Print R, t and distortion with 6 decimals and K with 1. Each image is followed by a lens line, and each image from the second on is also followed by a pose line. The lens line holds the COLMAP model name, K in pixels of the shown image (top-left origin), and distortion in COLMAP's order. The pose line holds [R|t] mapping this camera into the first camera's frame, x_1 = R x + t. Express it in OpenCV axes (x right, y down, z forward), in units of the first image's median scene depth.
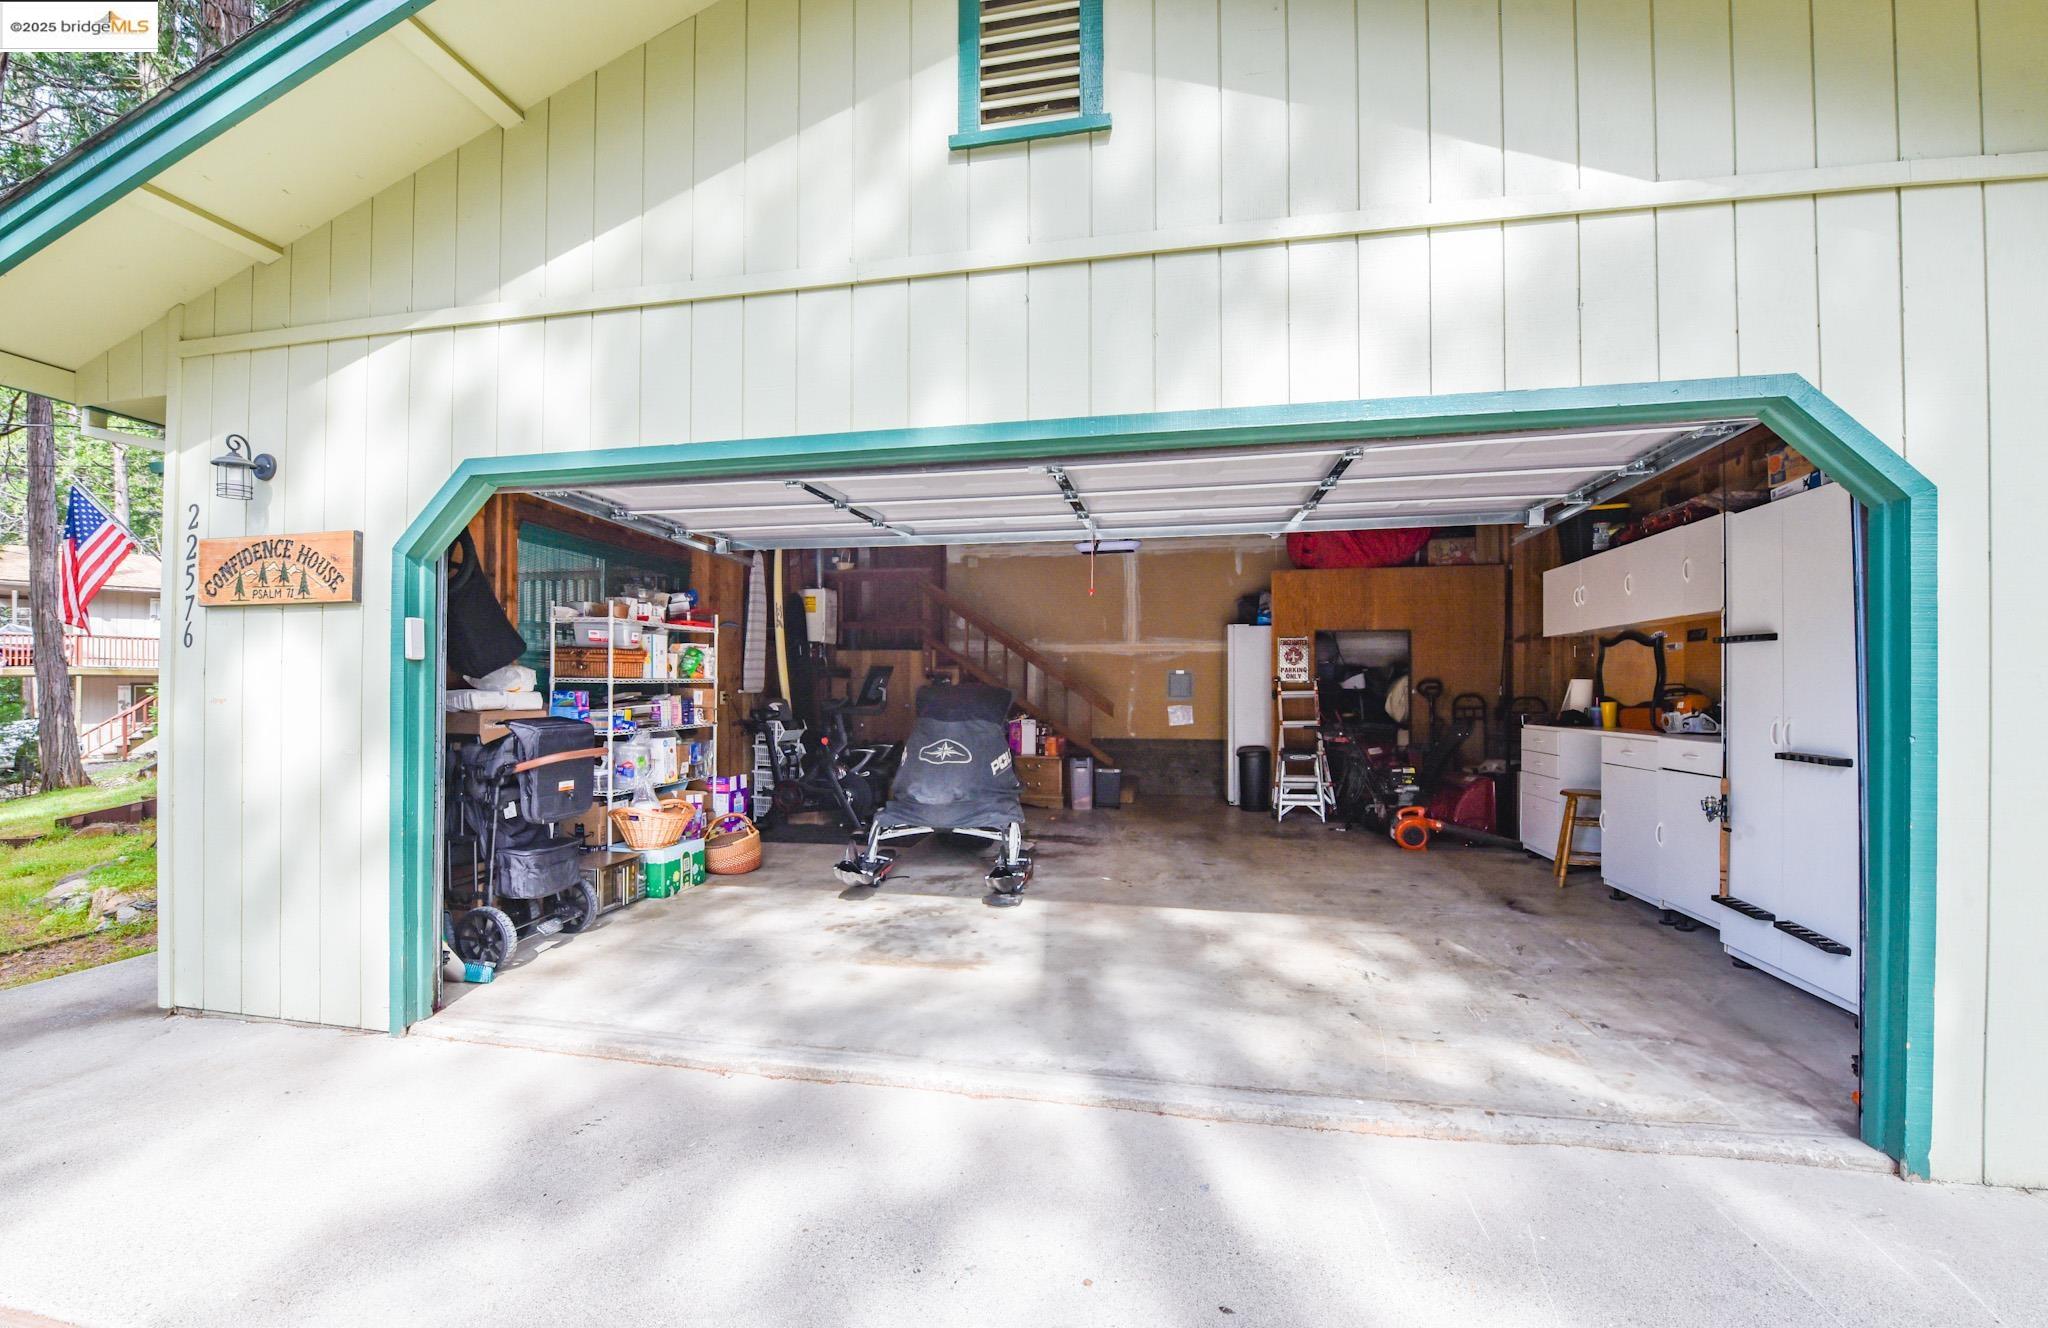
lens RADIAL K [[835.1, 0, 1005.1], [0, 835.1, 685.3], [0, 0, 1]] dist [-0.014562, -0.000065]
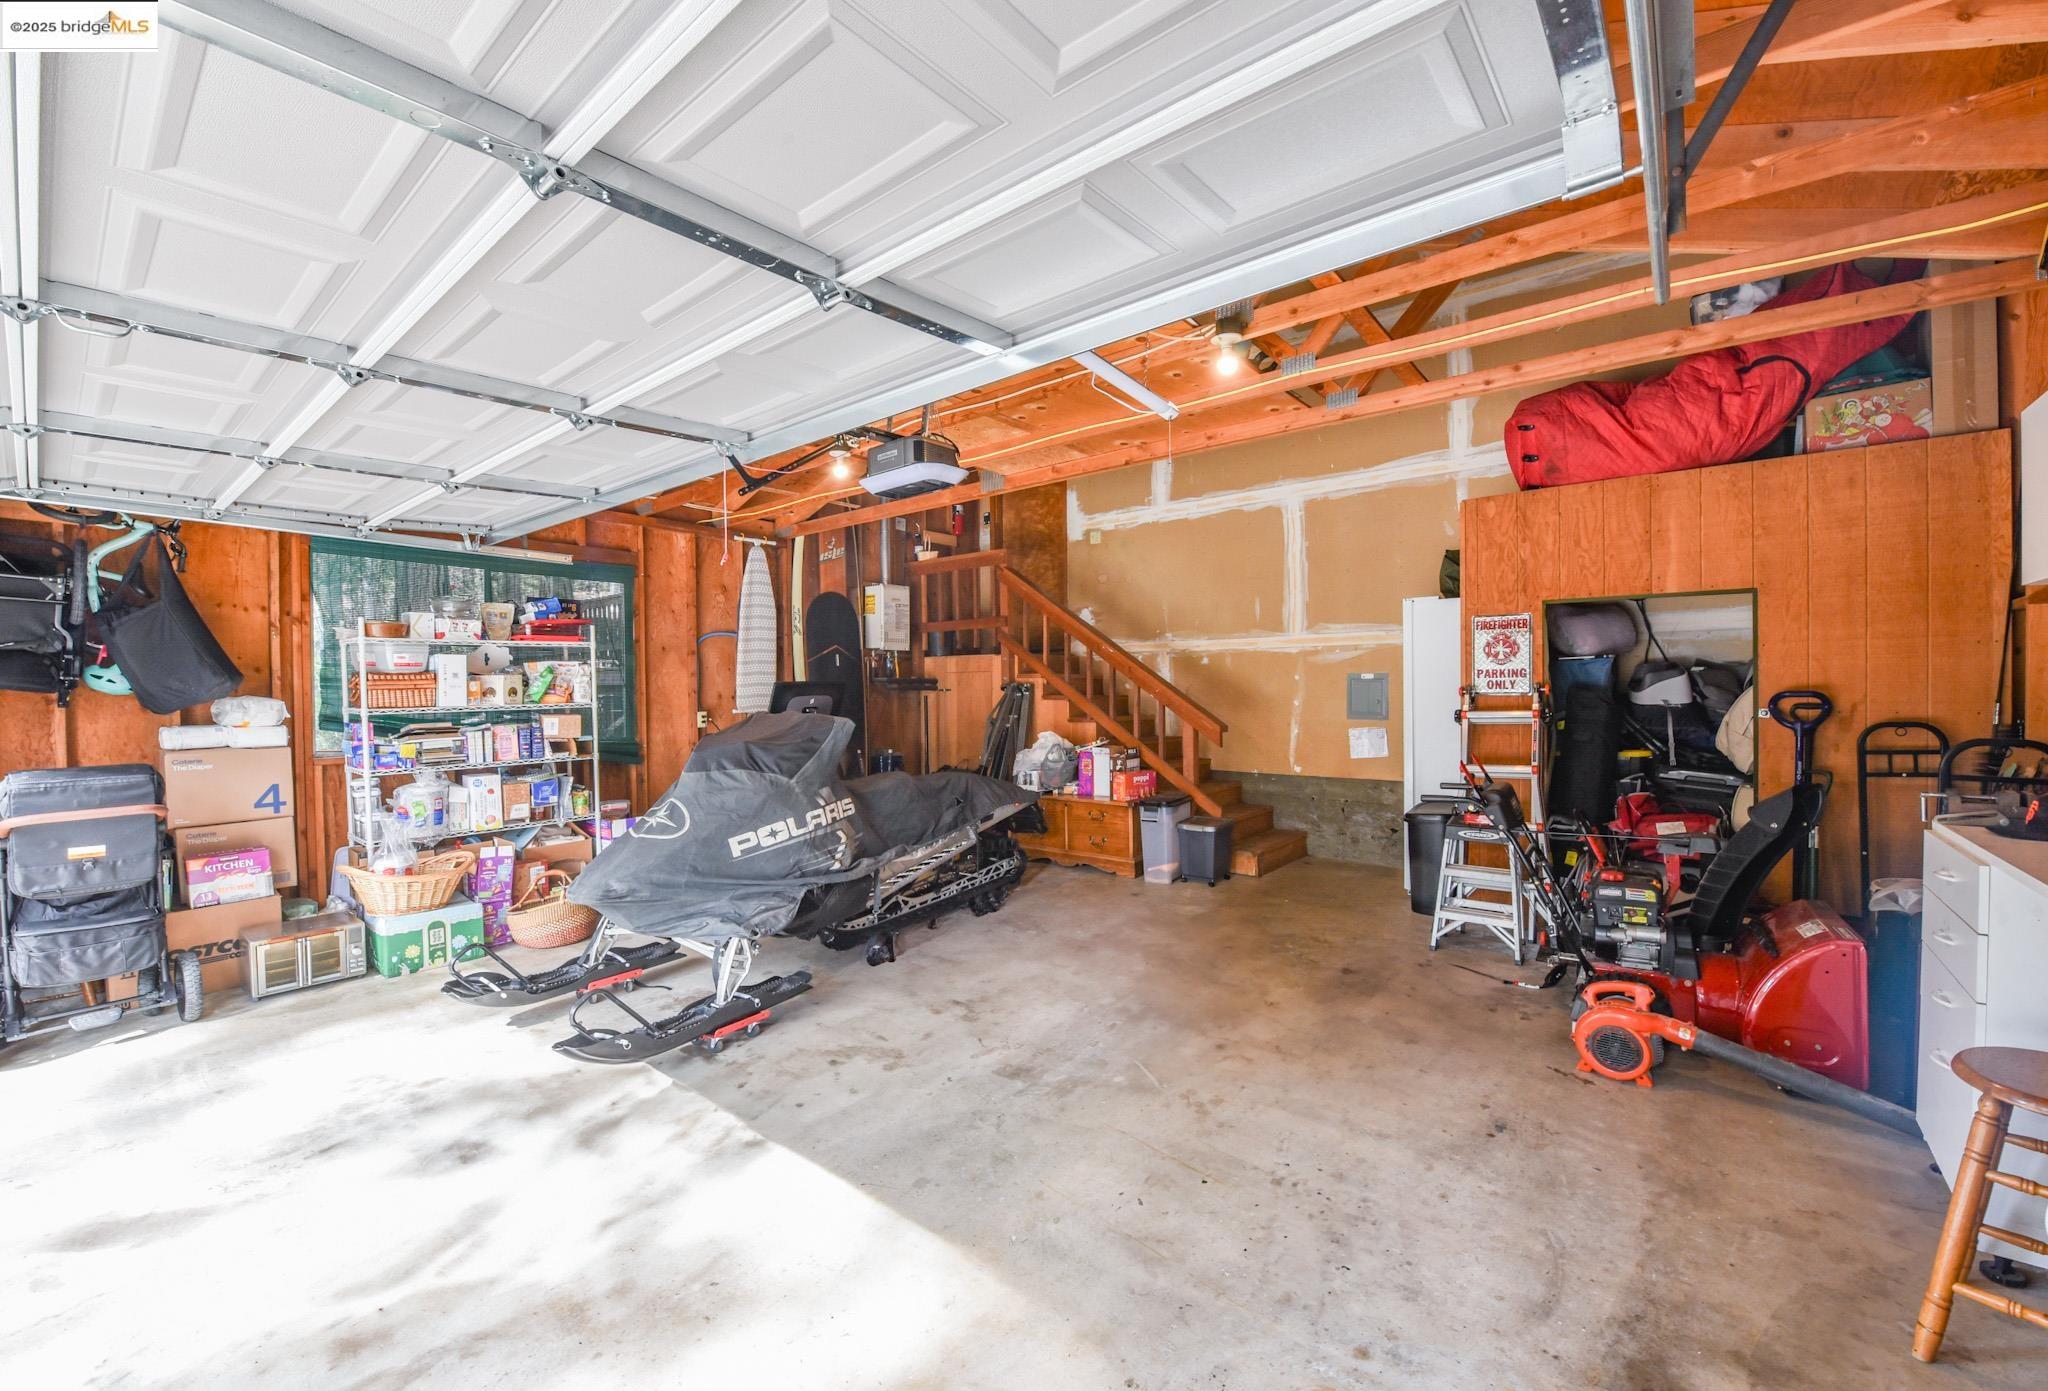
lens RADIAL K [[834.2, 0, 1024.0], [0, 834.2, 695.5], [0, 0, 1]] dist [-0.018243, -0.000236]
pose [[0.884783, -0.005817, -0.465968, 0.333673], [0.013460, 0.999824, 0.013077, -0.015646], [0.465810, -0.017842, 0.884705, 0.369505]]
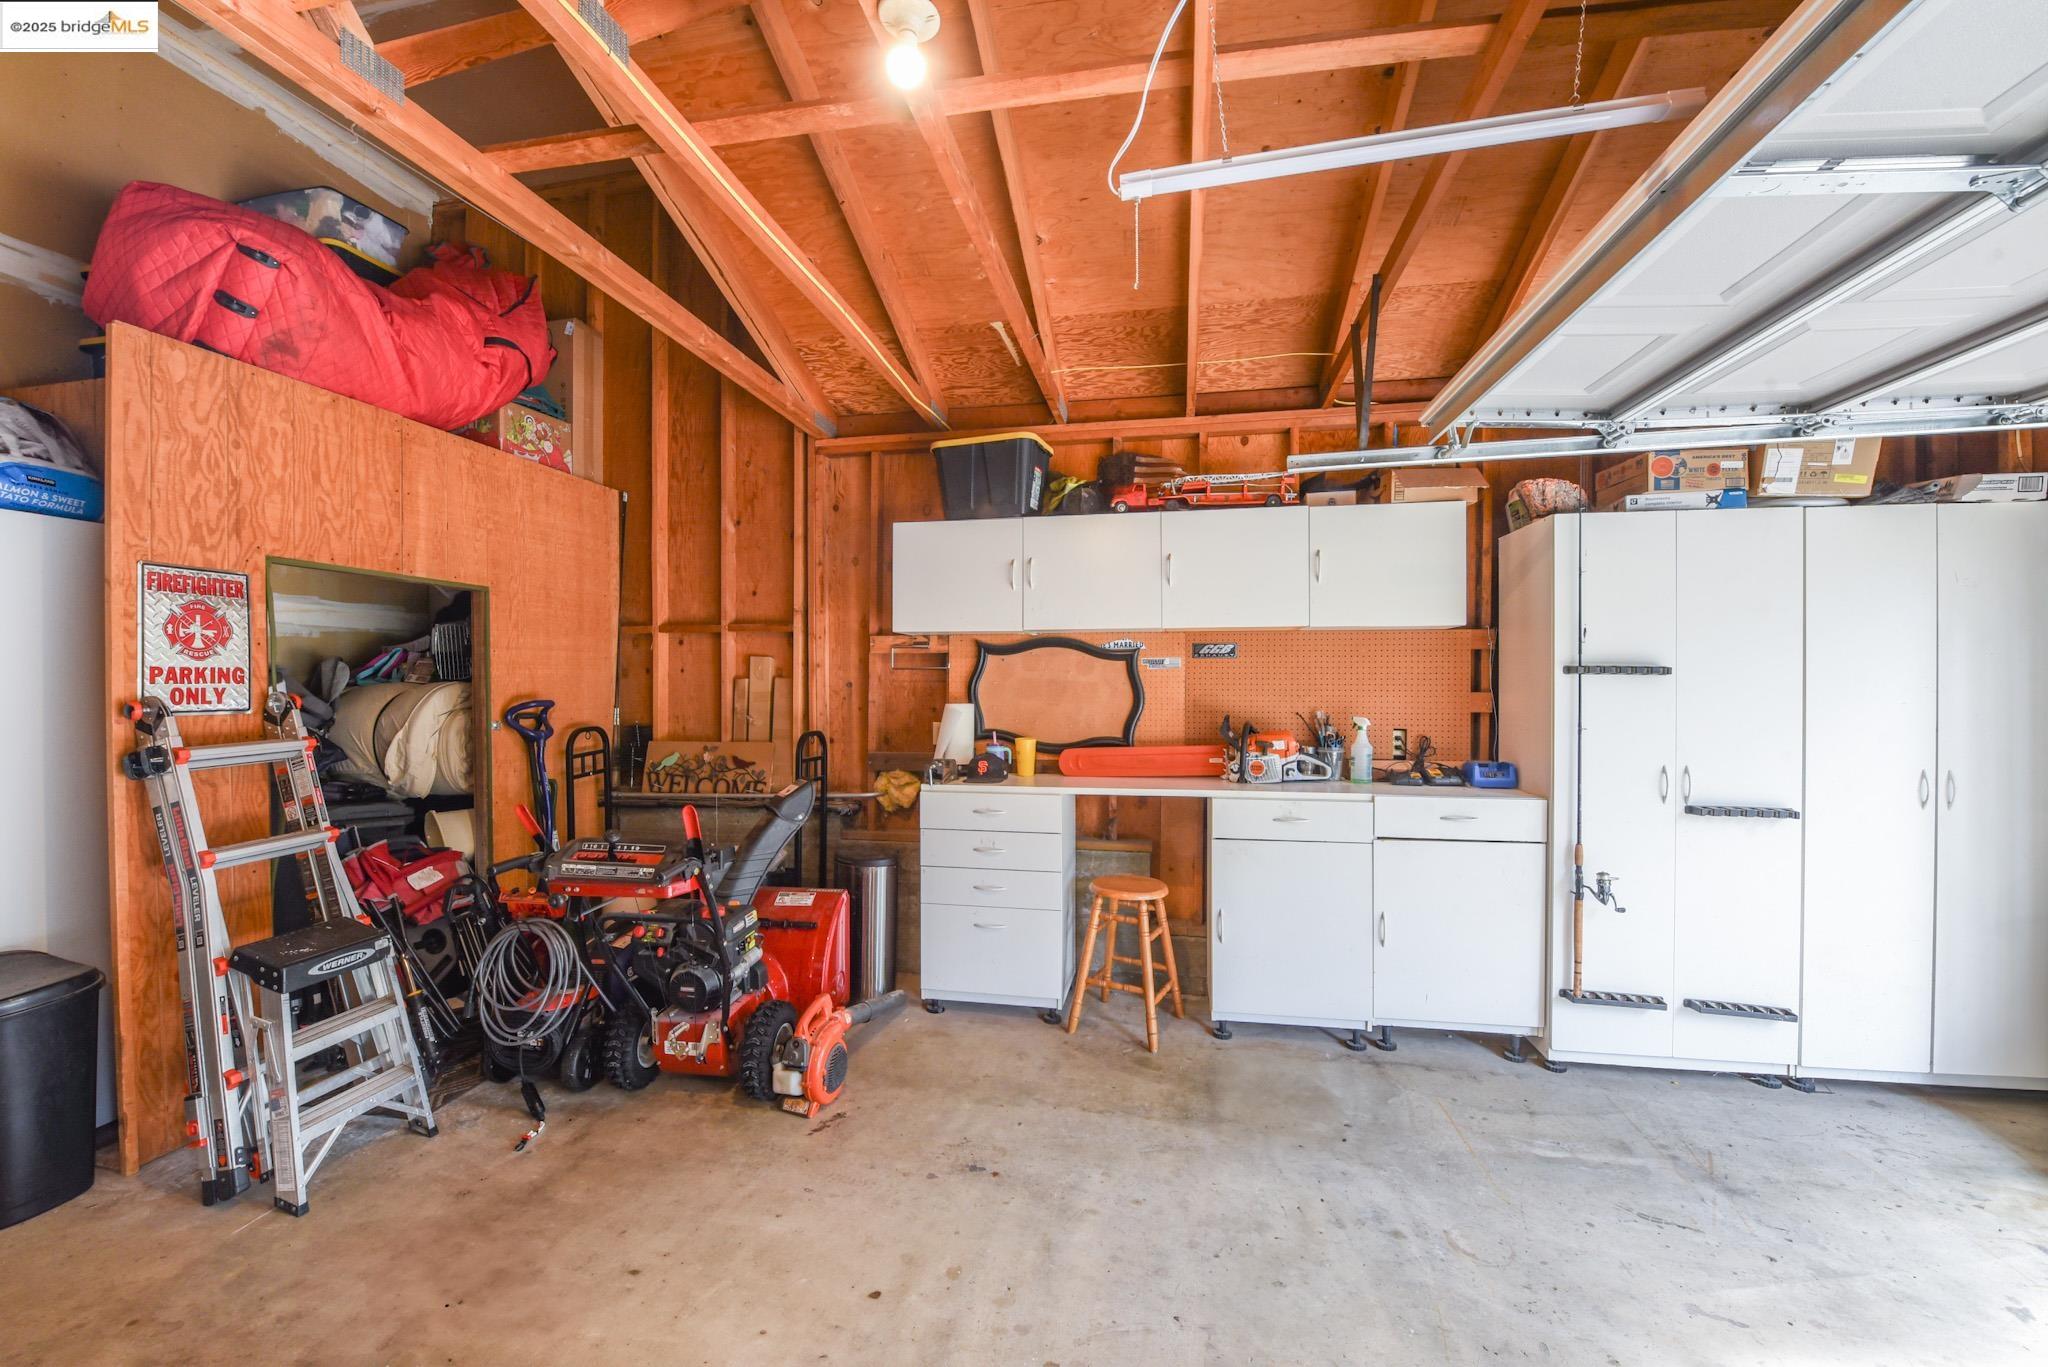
lens RADIAL K [[815.8, 0, 1019.9], [0, 815.8, 687.0], [0, 0, 1]] dist [-0.016699, -0.000478]
pose [[-0.017099, -0.008024, 0.999822, 0.049686], [-0.006966, 0.999944, 0.007906, -0.019073], [-0.999830, -0.006830, -0.017154, 0.730110]]
